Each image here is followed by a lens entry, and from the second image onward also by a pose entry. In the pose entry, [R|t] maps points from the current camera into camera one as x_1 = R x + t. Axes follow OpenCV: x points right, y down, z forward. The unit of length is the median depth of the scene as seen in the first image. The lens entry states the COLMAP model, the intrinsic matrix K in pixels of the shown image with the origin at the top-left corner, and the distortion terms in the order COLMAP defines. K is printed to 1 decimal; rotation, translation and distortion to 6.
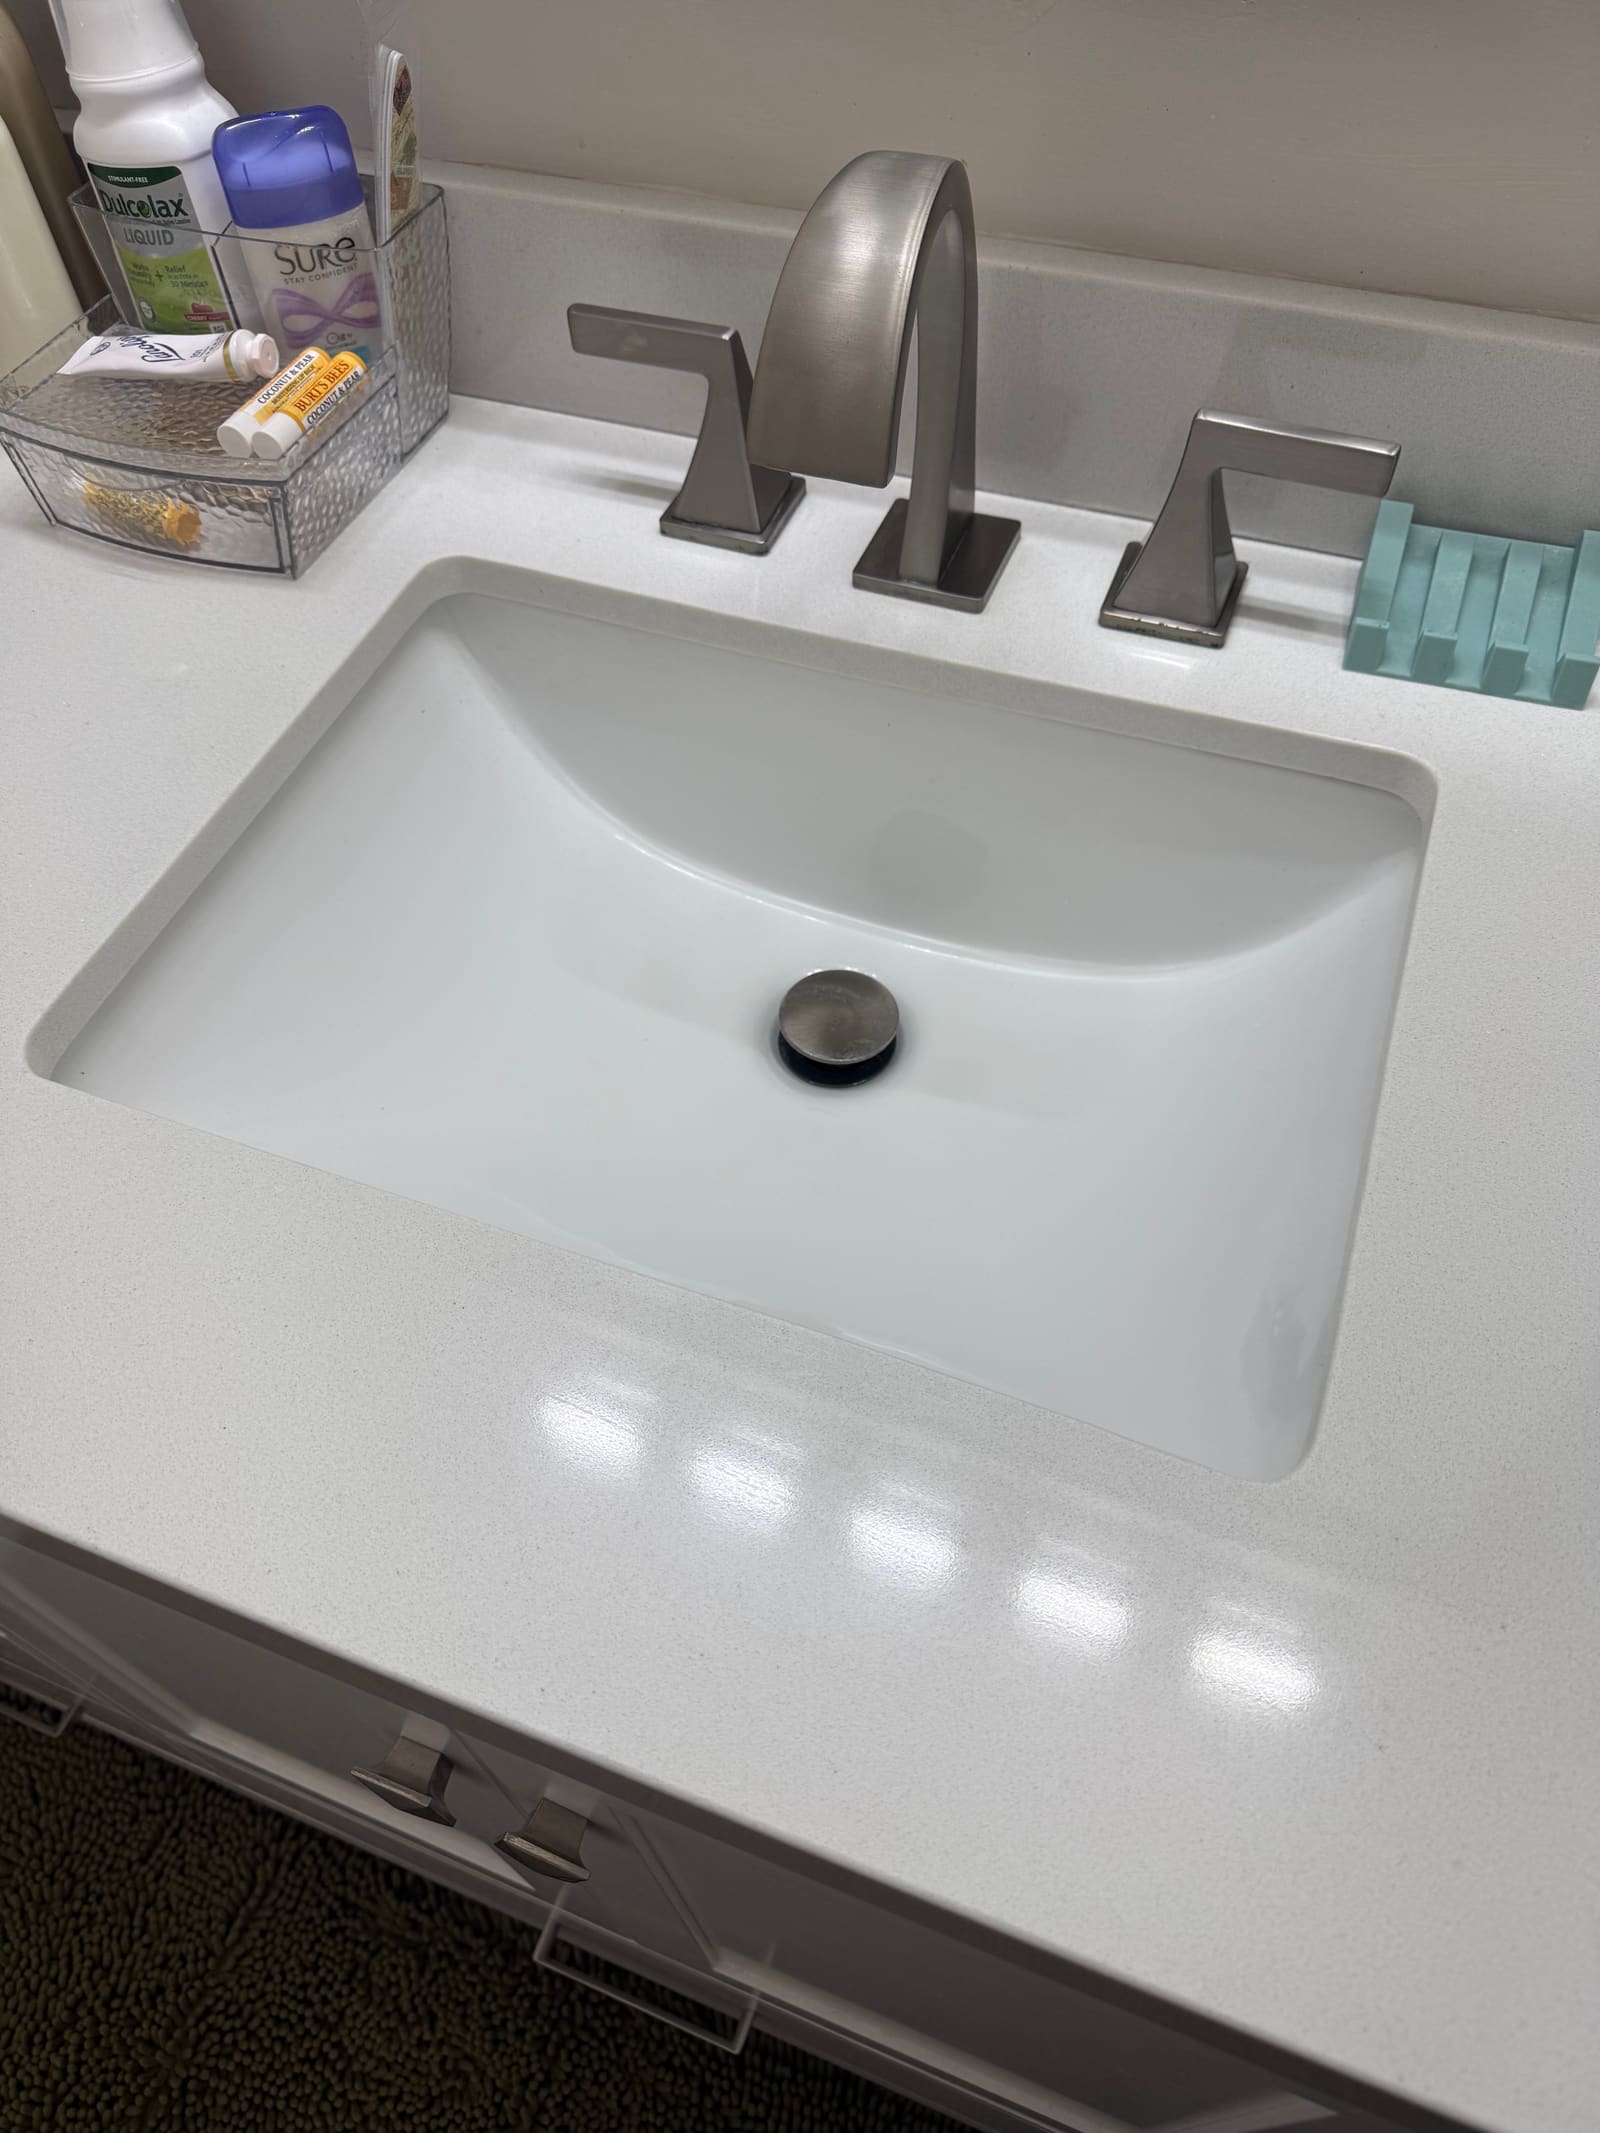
lens RADIAL K [[1514.5, 0, 799.6], [0, 1514.5, 1066.2], [0, 0, 1]] dist [-0.001105, 0.006462]
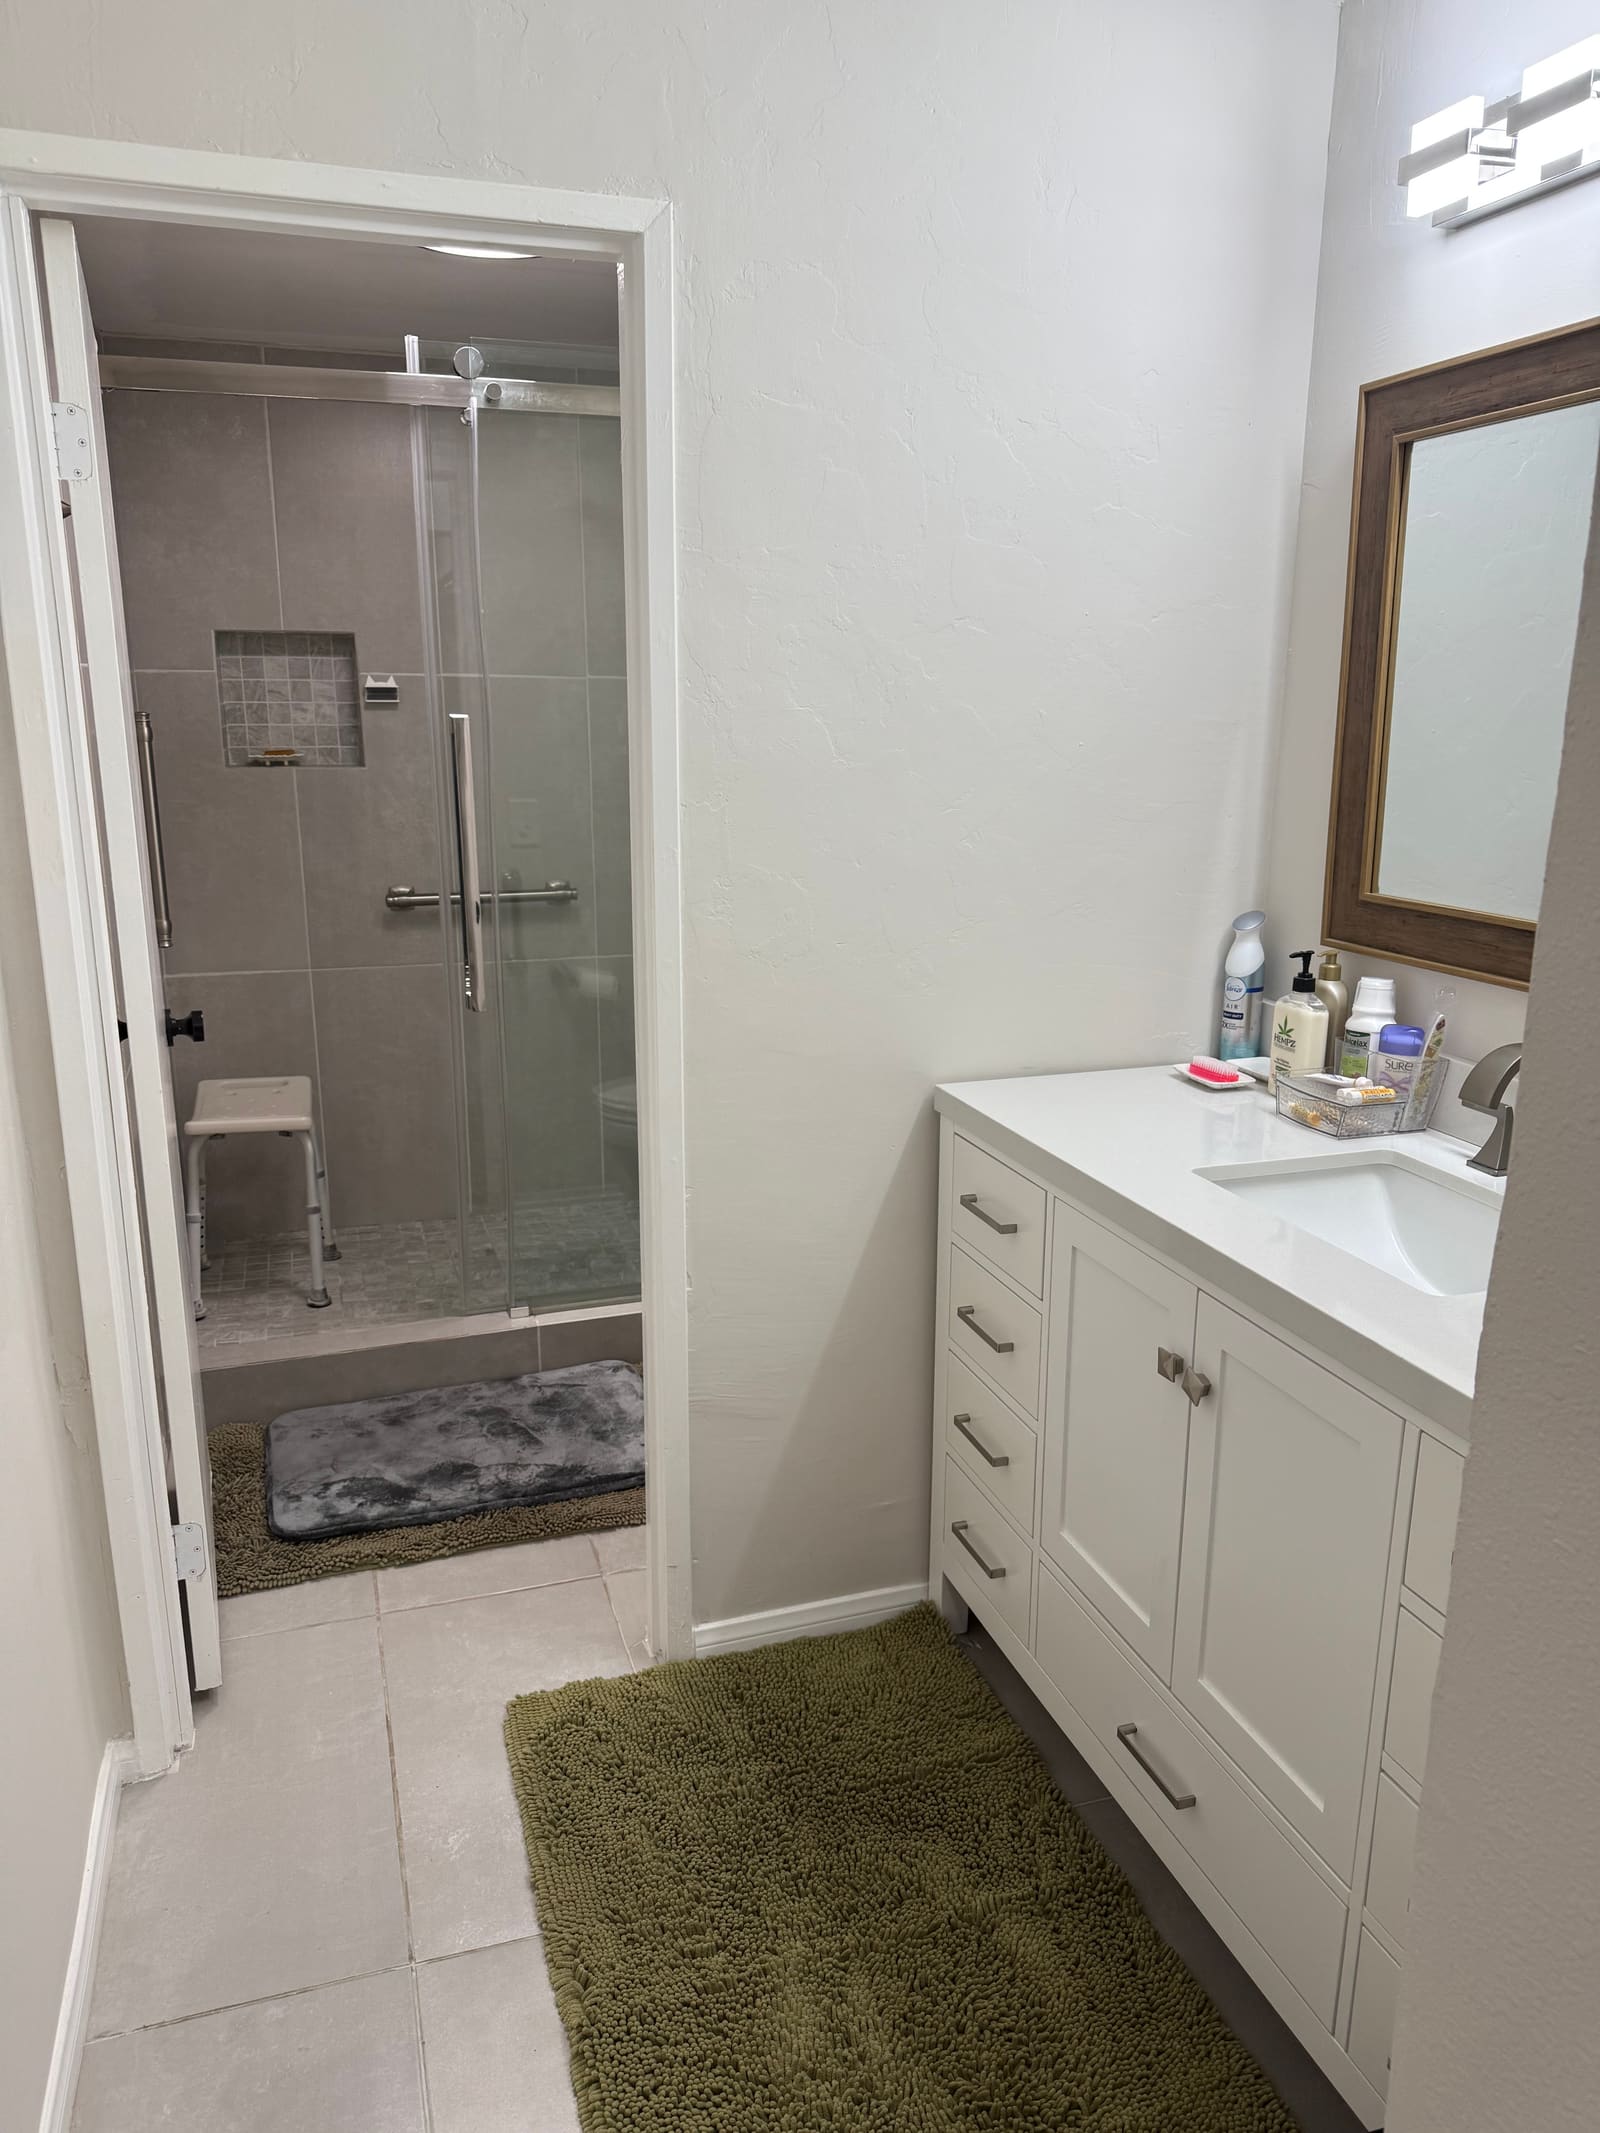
lens RADIAL K [[1514.5, 0, 800.5], [0, 1514.5, 1069.2], [0, 0, 1]] dist [-0.001105, 0.006462]
pose [[0.634556, 0.219006, -0.741199, 1.192338], [-0.635361, 0.693863, -0.338926, 1.284009], [0.440063, 0.685996, 0.579443, -1.307723]]
